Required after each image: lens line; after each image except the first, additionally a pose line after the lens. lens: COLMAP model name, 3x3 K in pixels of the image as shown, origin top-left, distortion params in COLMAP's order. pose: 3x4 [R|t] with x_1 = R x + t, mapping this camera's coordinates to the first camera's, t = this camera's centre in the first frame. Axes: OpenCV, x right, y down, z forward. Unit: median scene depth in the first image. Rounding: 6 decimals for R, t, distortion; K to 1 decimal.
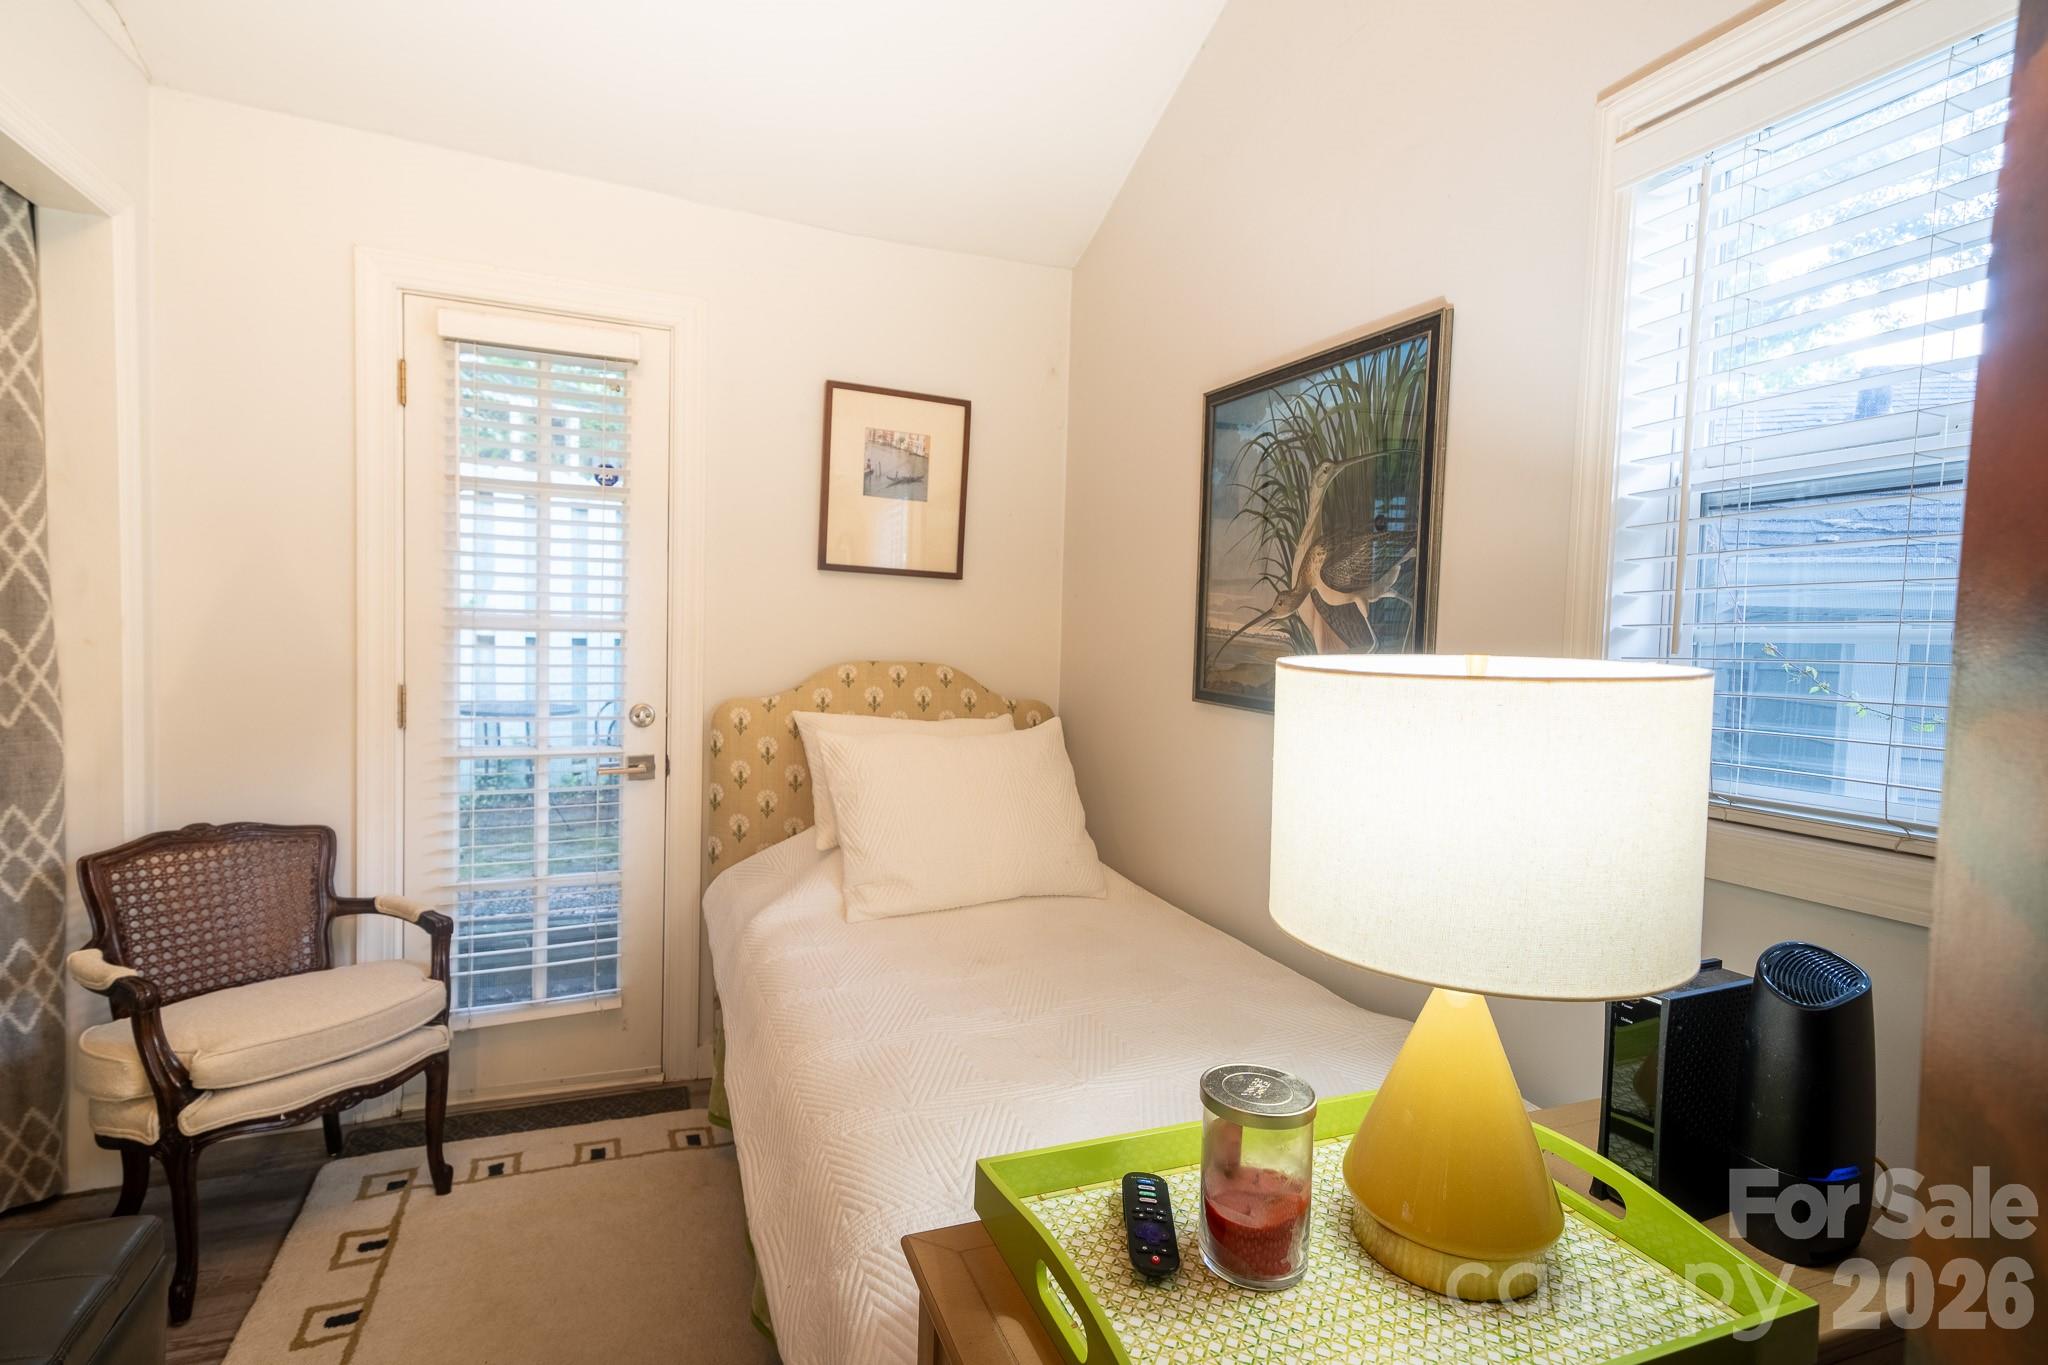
lens RADIAL K [[982.3, 0, 1013.3], [0, 982.3, 675.2], [0, 0, 1]] dist [0.019846, 0.001046]
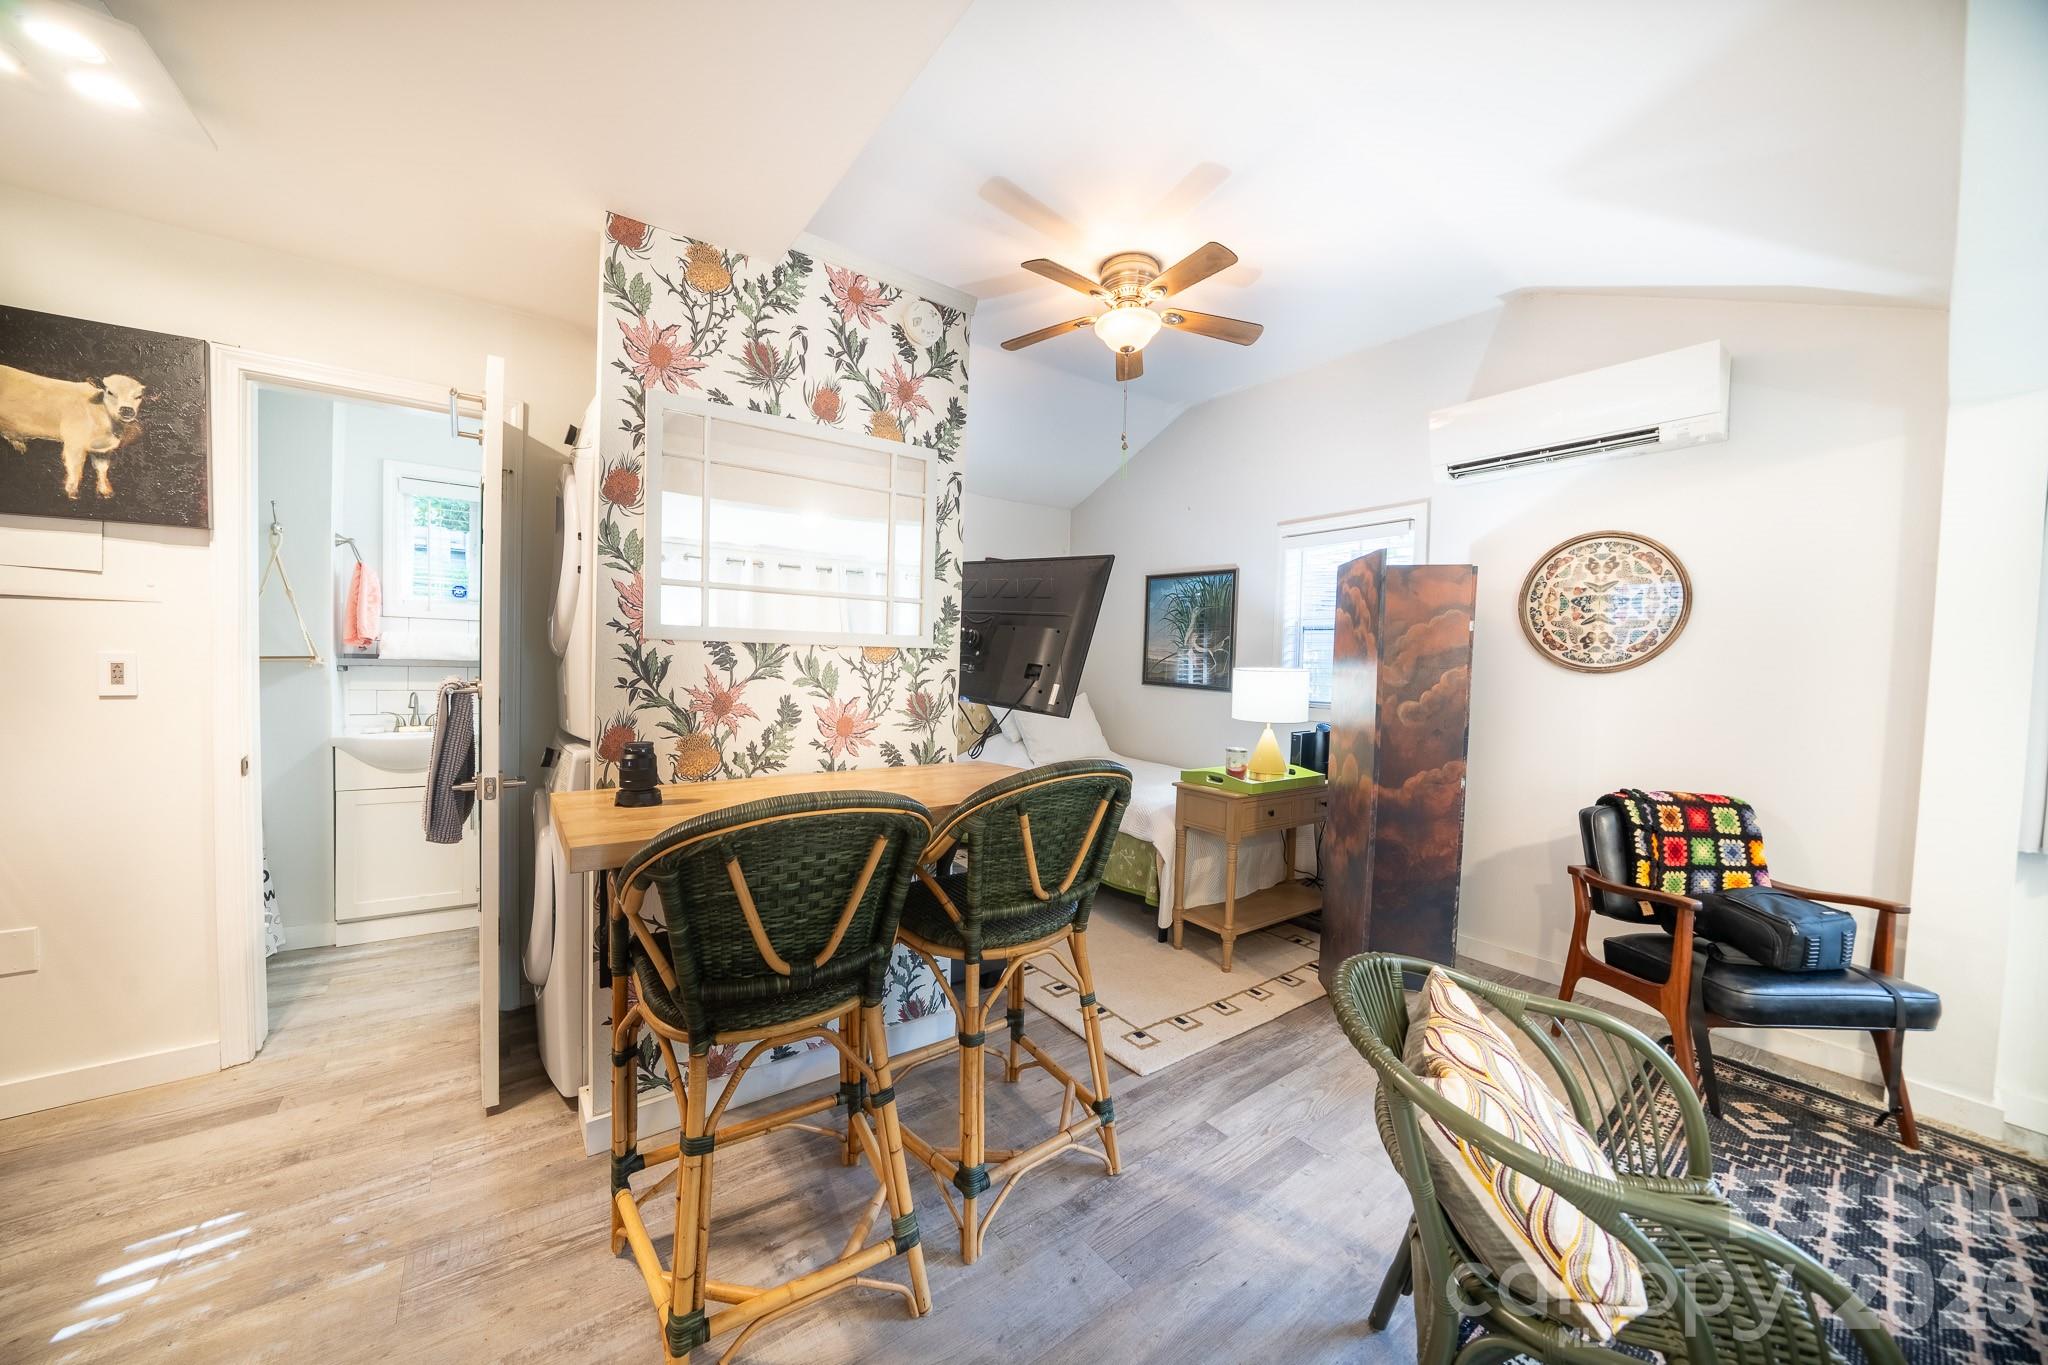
lens RADIAL K [[712.6, 0, 1011.9], [0, 712.6, 683.4], [0, 0, 1]] dist [-0.019179, 0.002135]
pose [[0.970954, -0.011112, 0.239008, -0.715291], [0.011174, 0.999937, 0.001097, 0.018123], [-0.239005, 0.001605, 0.971017, -0.946486]]
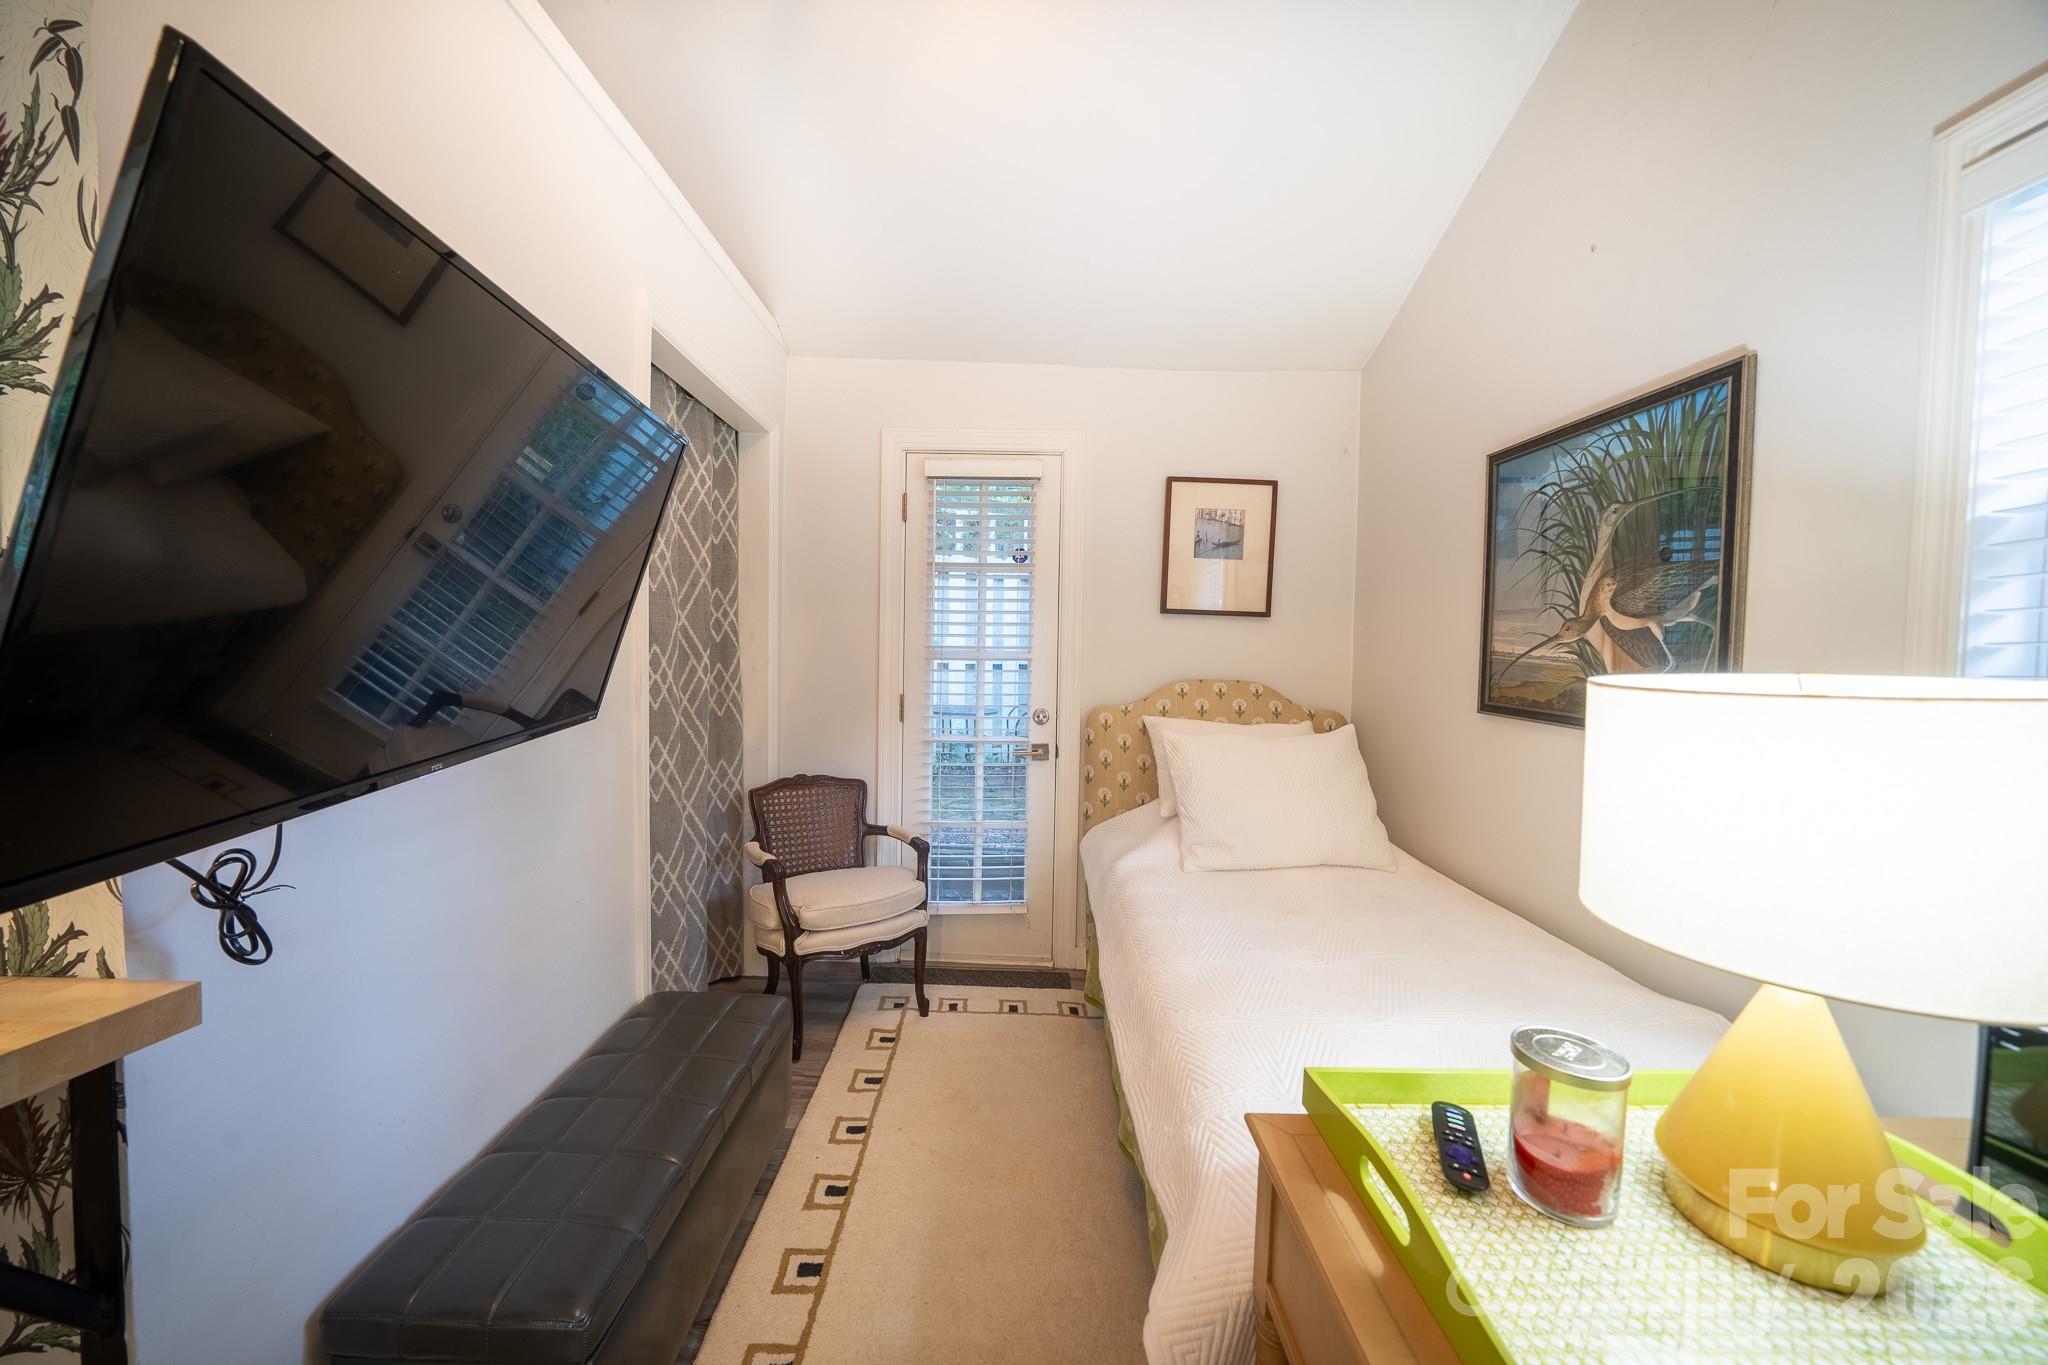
lens RADIAL K [[712.6, 0, 1017.8], [0, 712.6, 677.2], [0, 0, 1]] dist [-0.019179, 0.002135]
pose [[0.927765, -0.001865, -0.373160, -0.016437], [-0.004605, 0.999854, -0.016445, -0.000347], [0.373137, 0.016975, 0.927621, -0.002250]]
